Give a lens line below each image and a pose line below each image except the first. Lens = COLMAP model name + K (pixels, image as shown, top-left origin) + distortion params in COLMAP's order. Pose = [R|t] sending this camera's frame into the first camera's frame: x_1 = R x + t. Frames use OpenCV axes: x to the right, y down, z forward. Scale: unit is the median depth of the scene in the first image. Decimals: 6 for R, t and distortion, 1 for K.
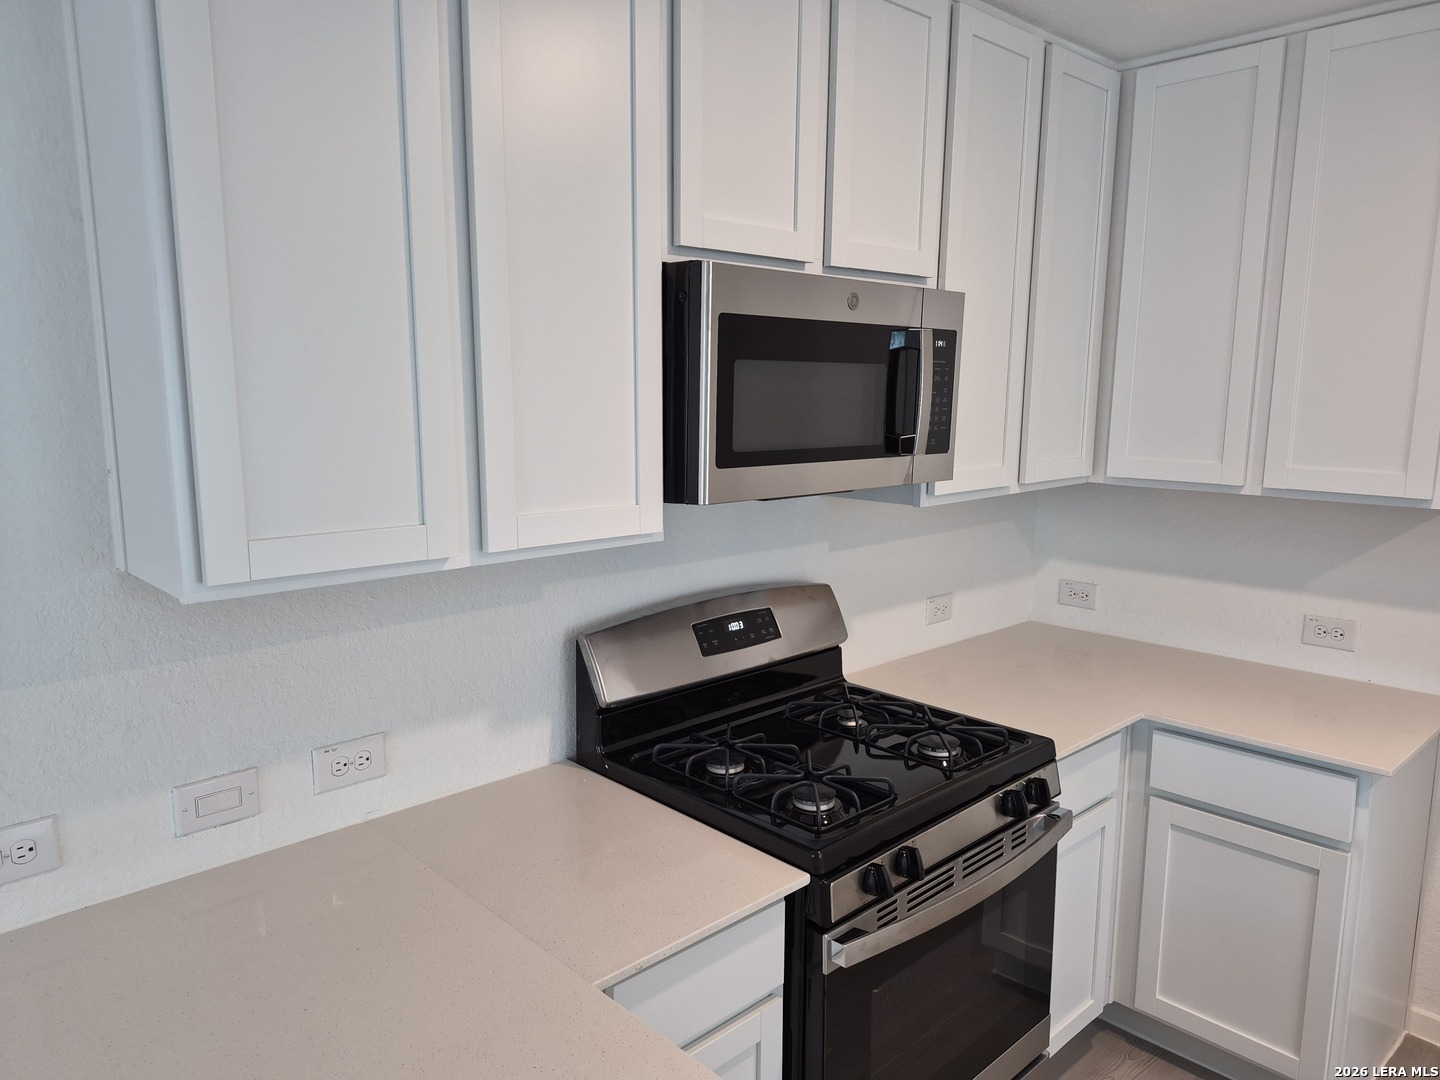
lens RADIAL K [[997.2, 0, 706.6], [0, 997.2, 544.4], [0, 0, 1]] dist [0.058272, -0.042554]
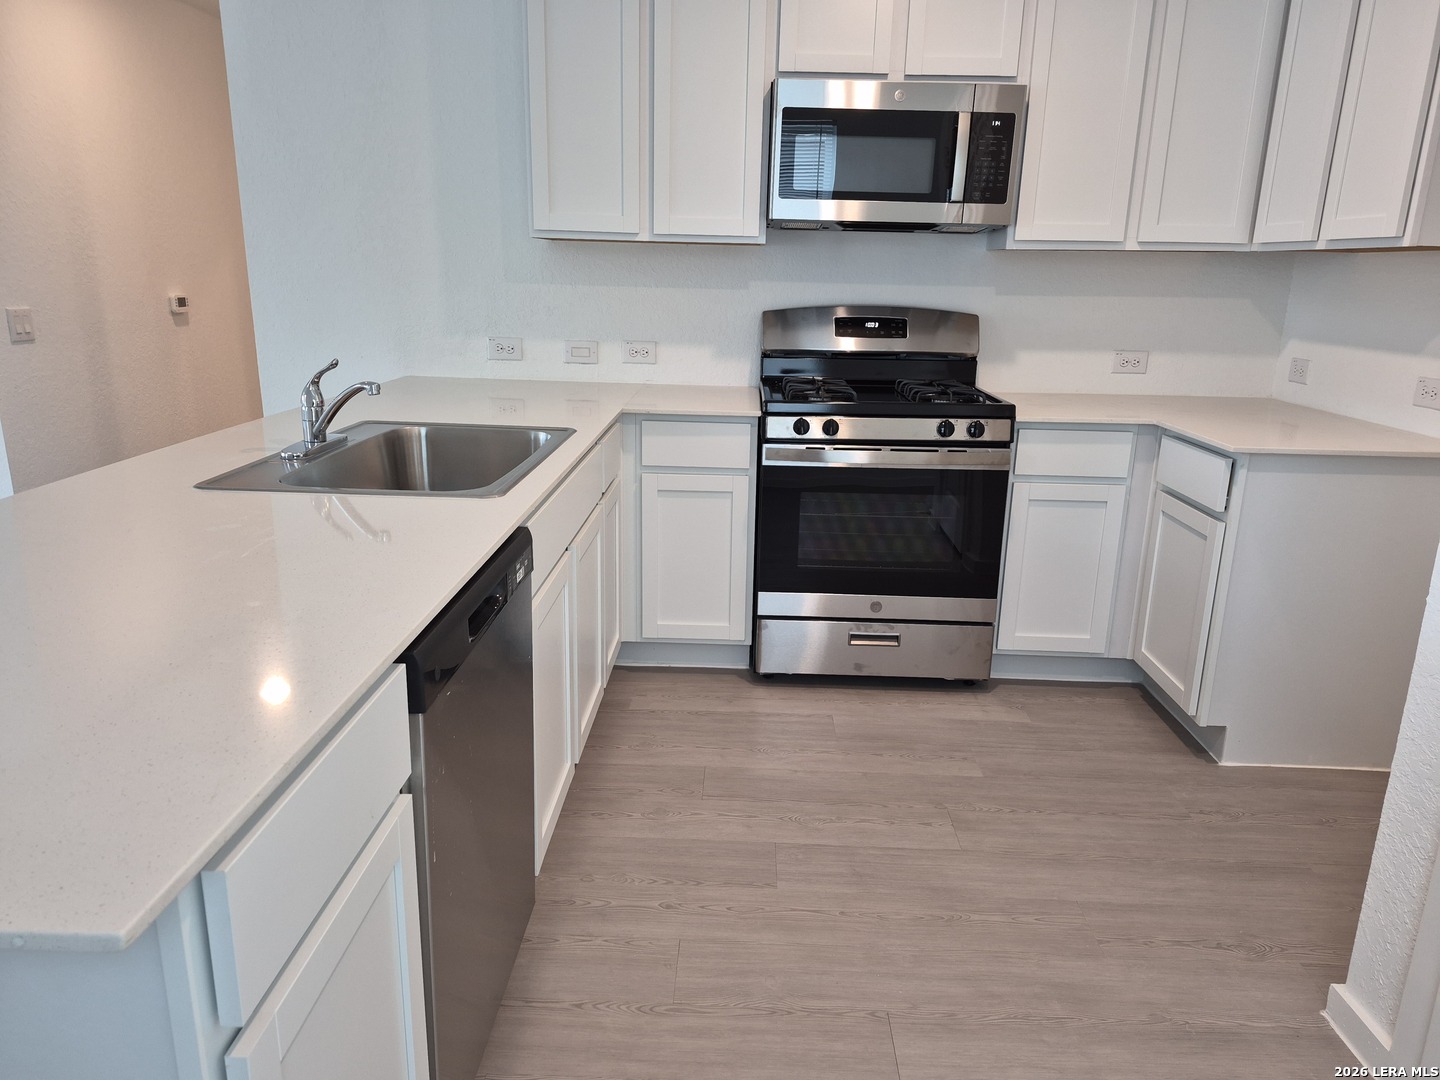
lens RADIAL K [[997.2, 0, 721.2], [0, 997.2, 540.6], [0, 0, 1]] dist [0.058272, -0.042554]
pose [[0.708413, 0.197194, -0.677691, 0.989571], [-0.132624, 0.980265, 0.146601, 0.214634], [0.693226, -0.013976, 0.720585, -0.309024]]
